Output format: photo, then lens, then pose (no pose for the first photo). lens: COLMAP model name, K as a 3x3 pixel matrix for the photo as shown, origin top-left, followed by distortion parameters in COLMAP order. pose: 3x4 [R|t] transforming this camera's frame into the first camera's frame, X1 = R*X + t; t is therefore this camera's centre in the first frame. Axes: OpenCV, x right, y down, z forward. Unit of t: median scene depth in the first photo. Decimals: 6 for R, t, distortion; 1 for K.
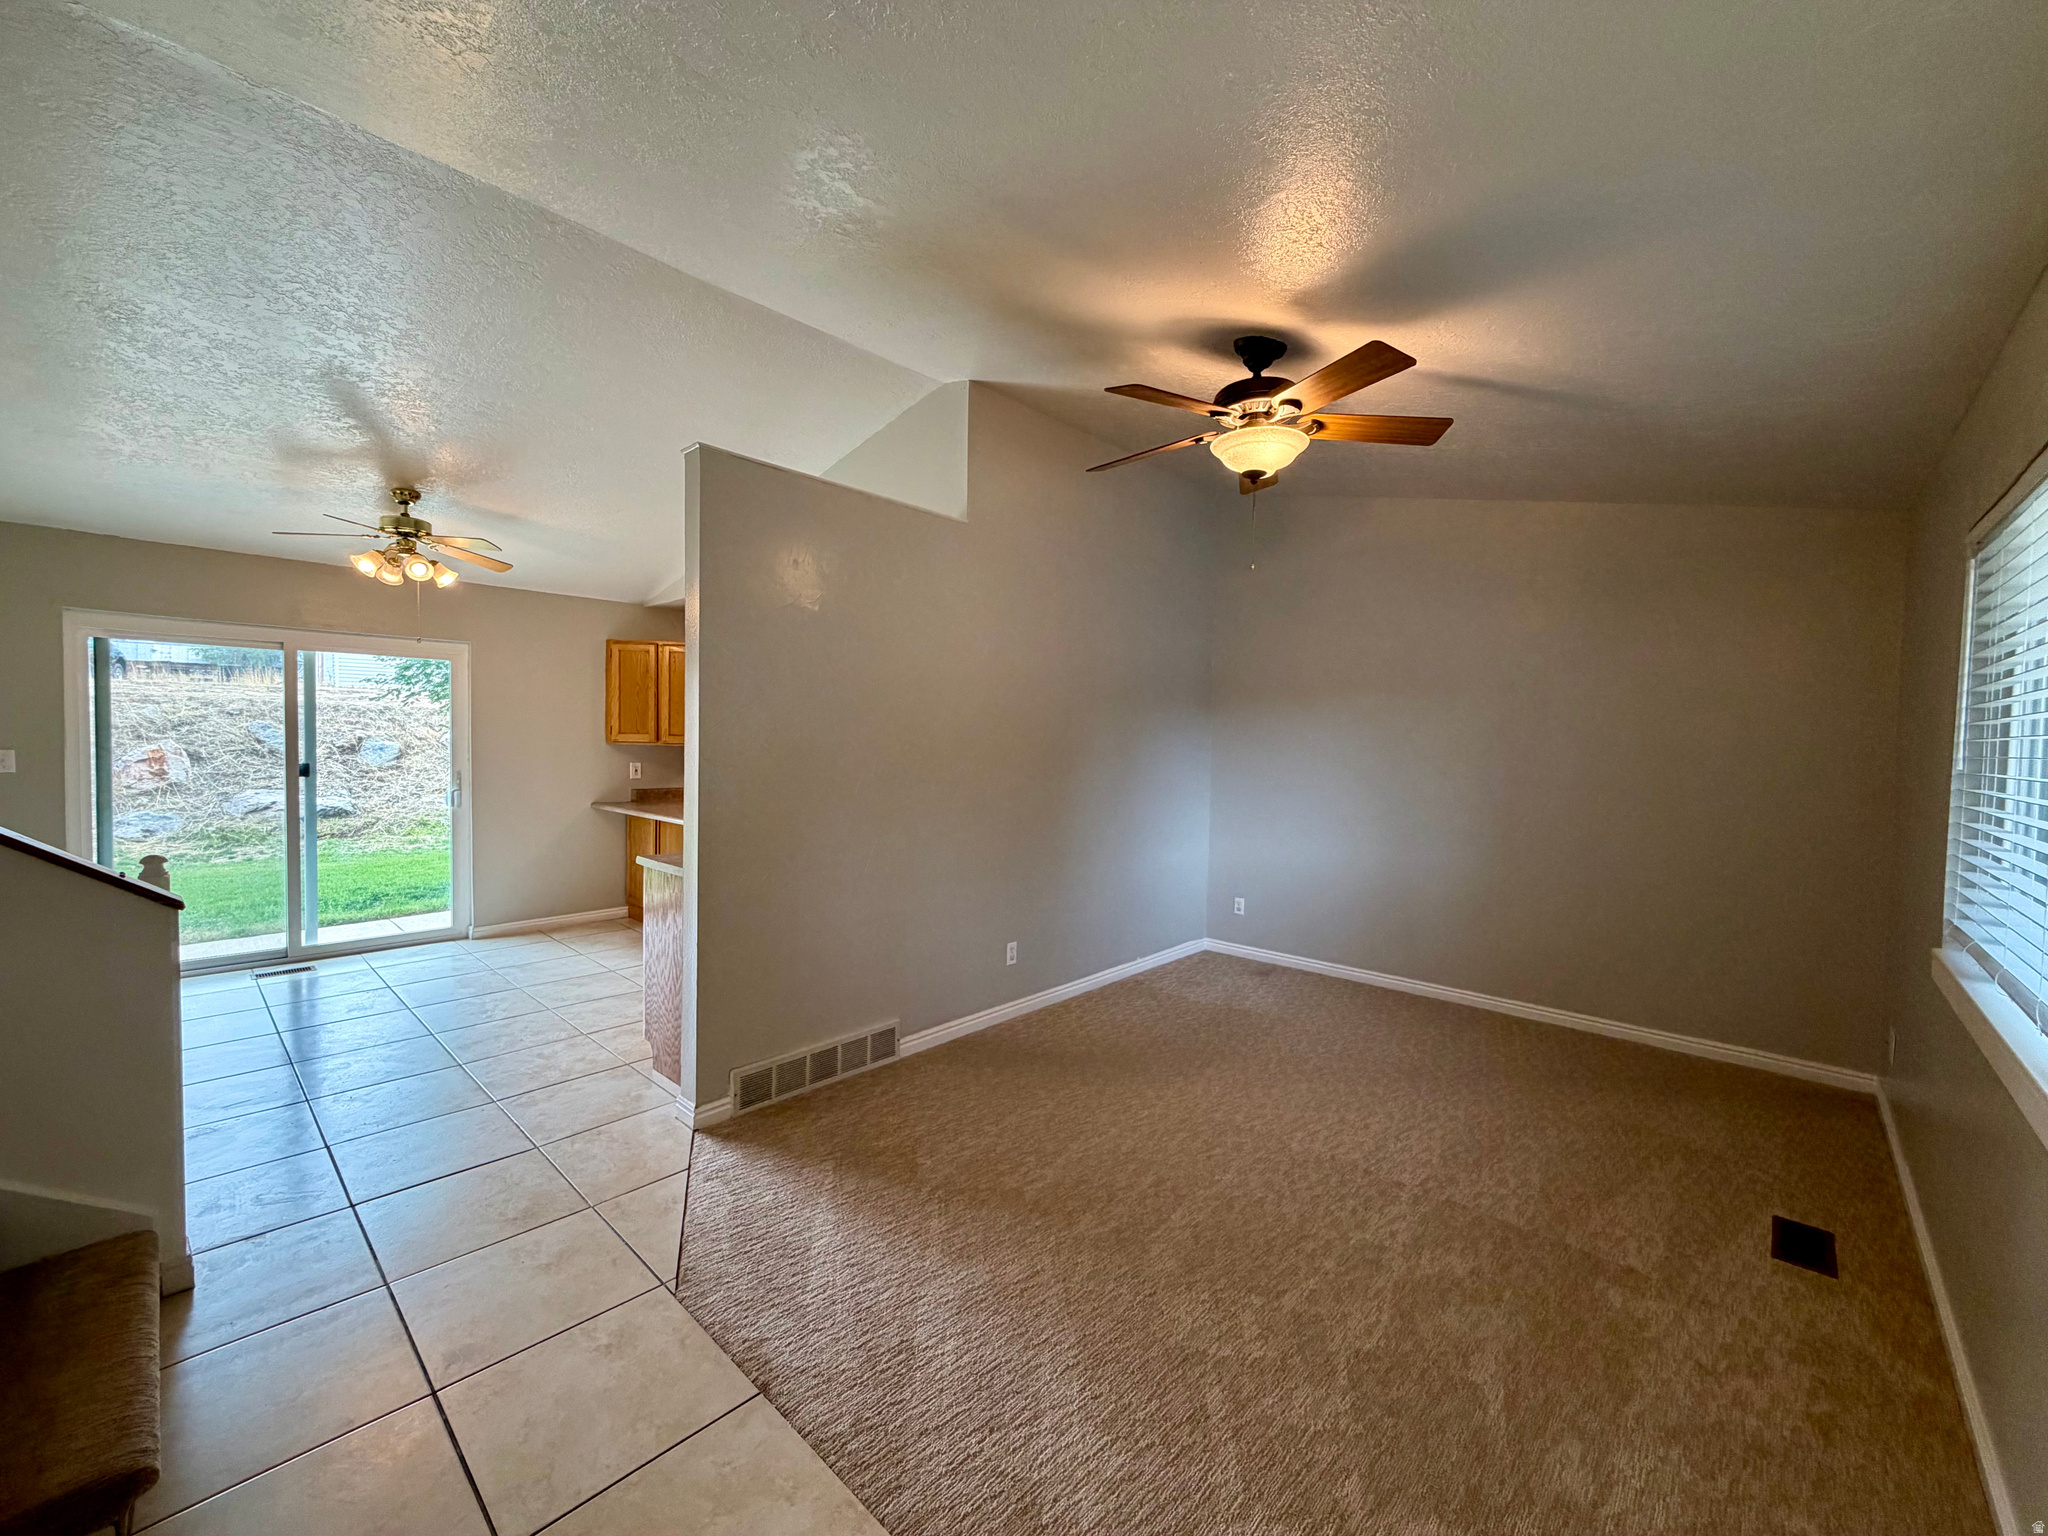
lens RADIAL K [[816.7, 0, 1023.1], [0, 816.7, 767.2], [0, 0, 1]] dist [0.011213, -0.001156]
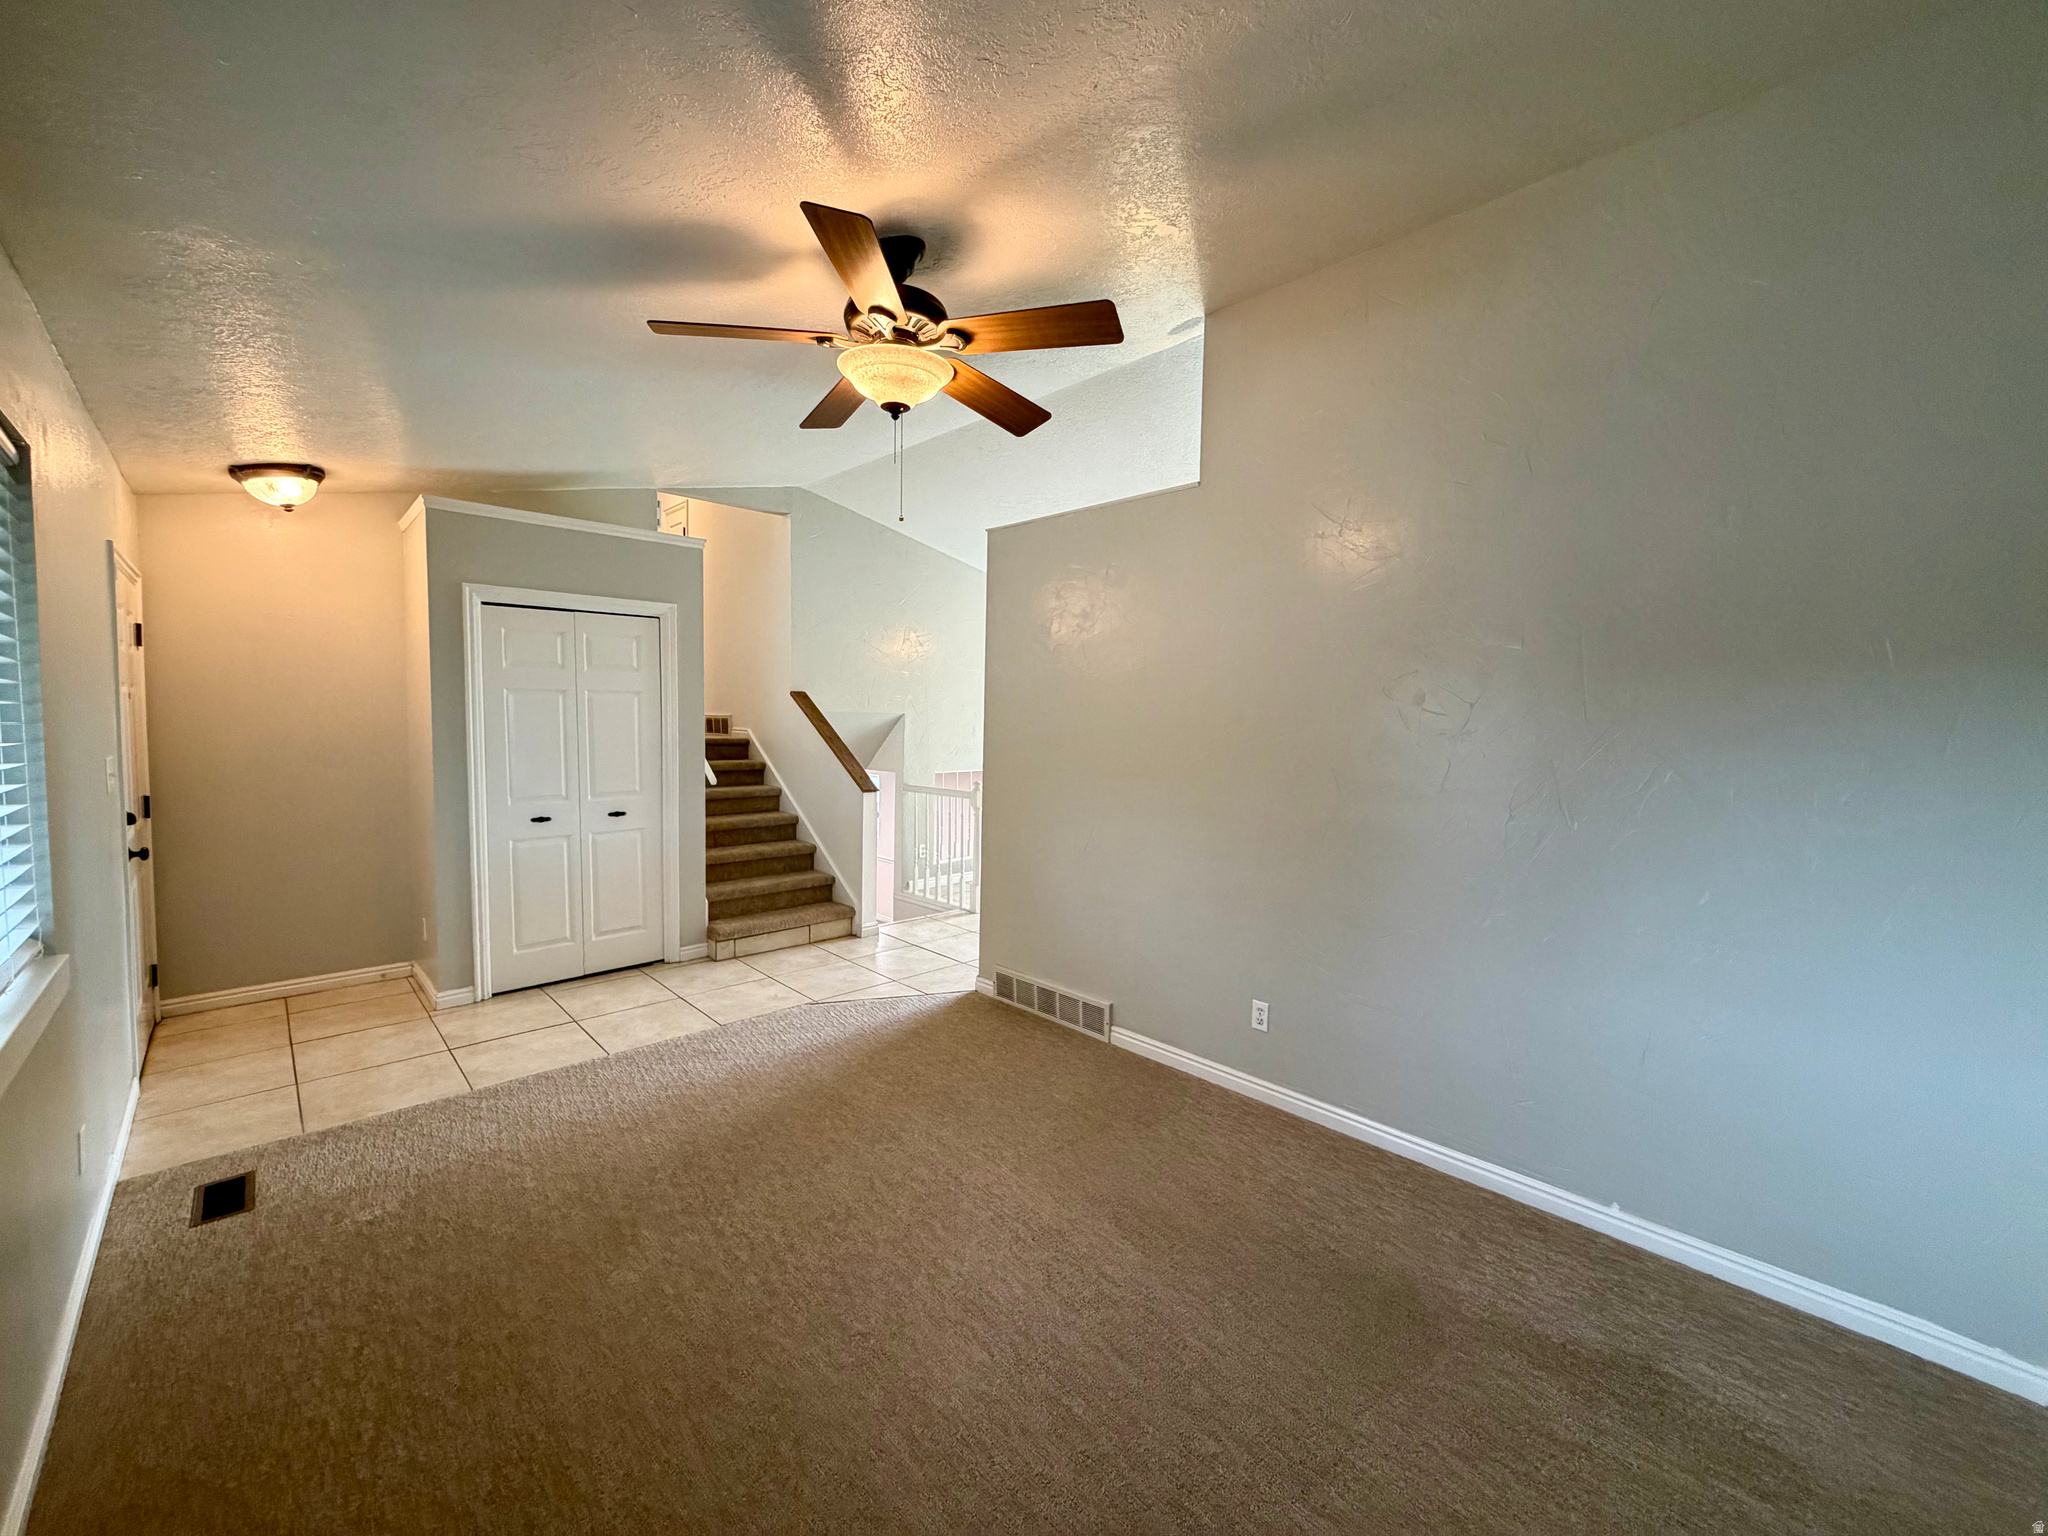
lens RADIAL K [[816.7, 0, 1011.7], [0, 816.7, 763.7], [0, 0, 1]] dist [0.011213, -0.001156]
pose [[-0.074968, 0.038818, -0.996430, 0.914023], [-0.051831, 0.997740, 0.042769, -0.032392], [0.995838, 0.054852, -0.072786, 0.983841]]
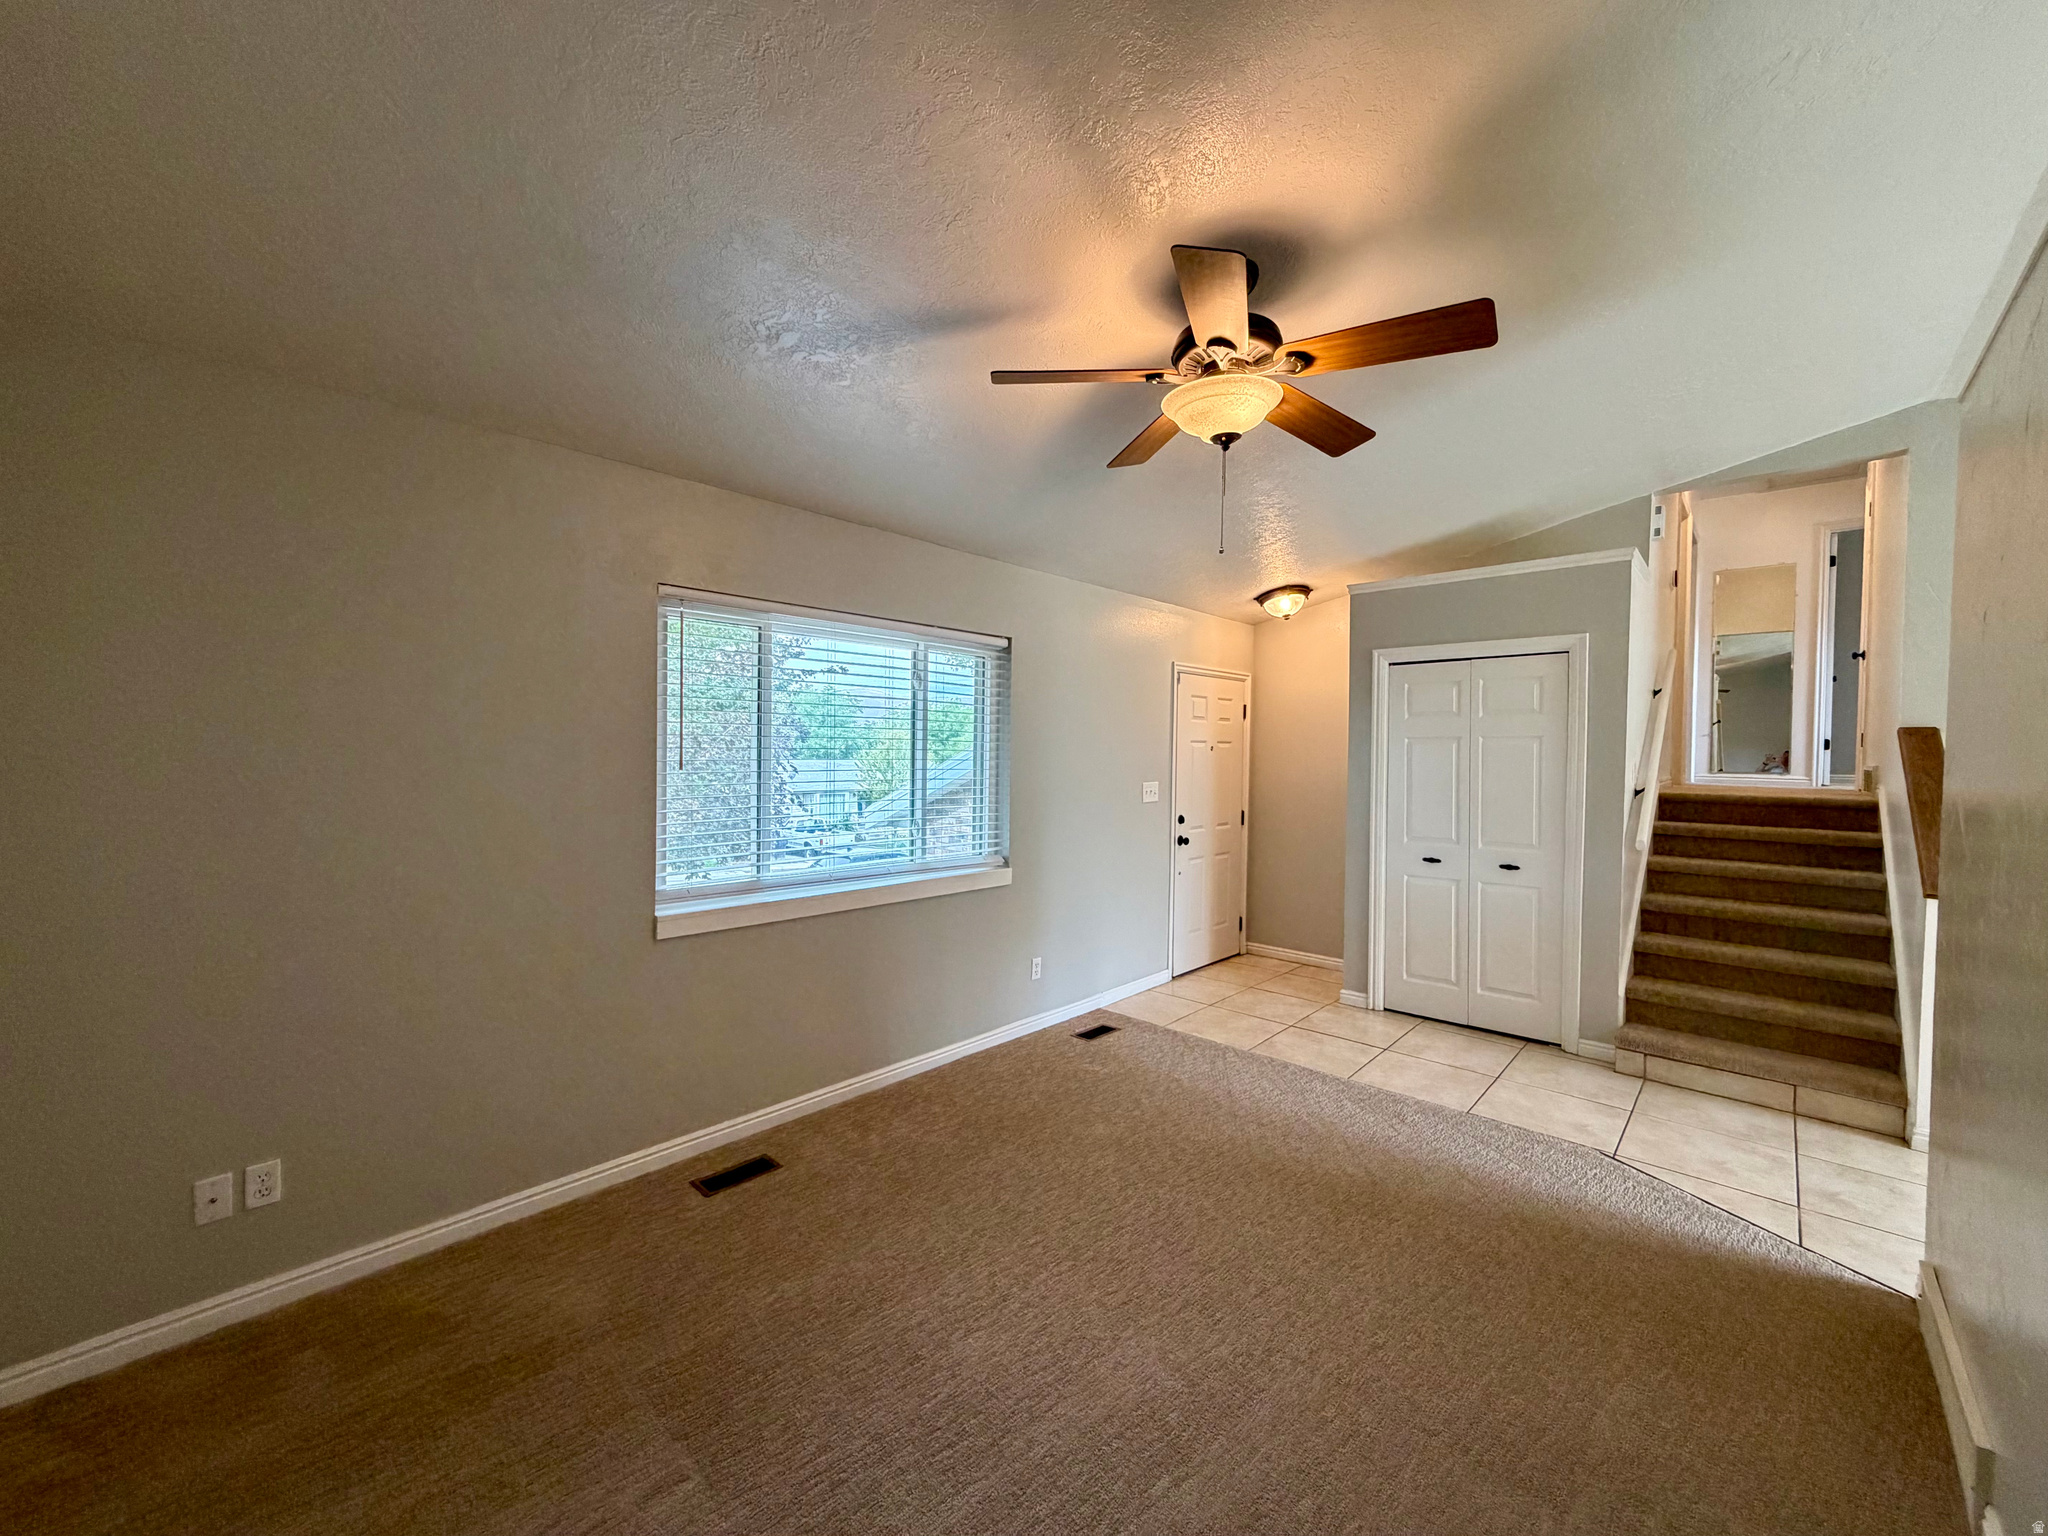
lens RADIAL K [[816.7, 0, 1022.7], [0, 816.7, 772.7], [0, 0, 1]] dist [0.011213, -0.001156]
pose [[-0.999556, -0.029463, 0.004420, 0.383367], [-0.029111, 0.997431, 0.065459, -0.064627], [-0.006337, 0.065301, -0.997845, 1.493491]]
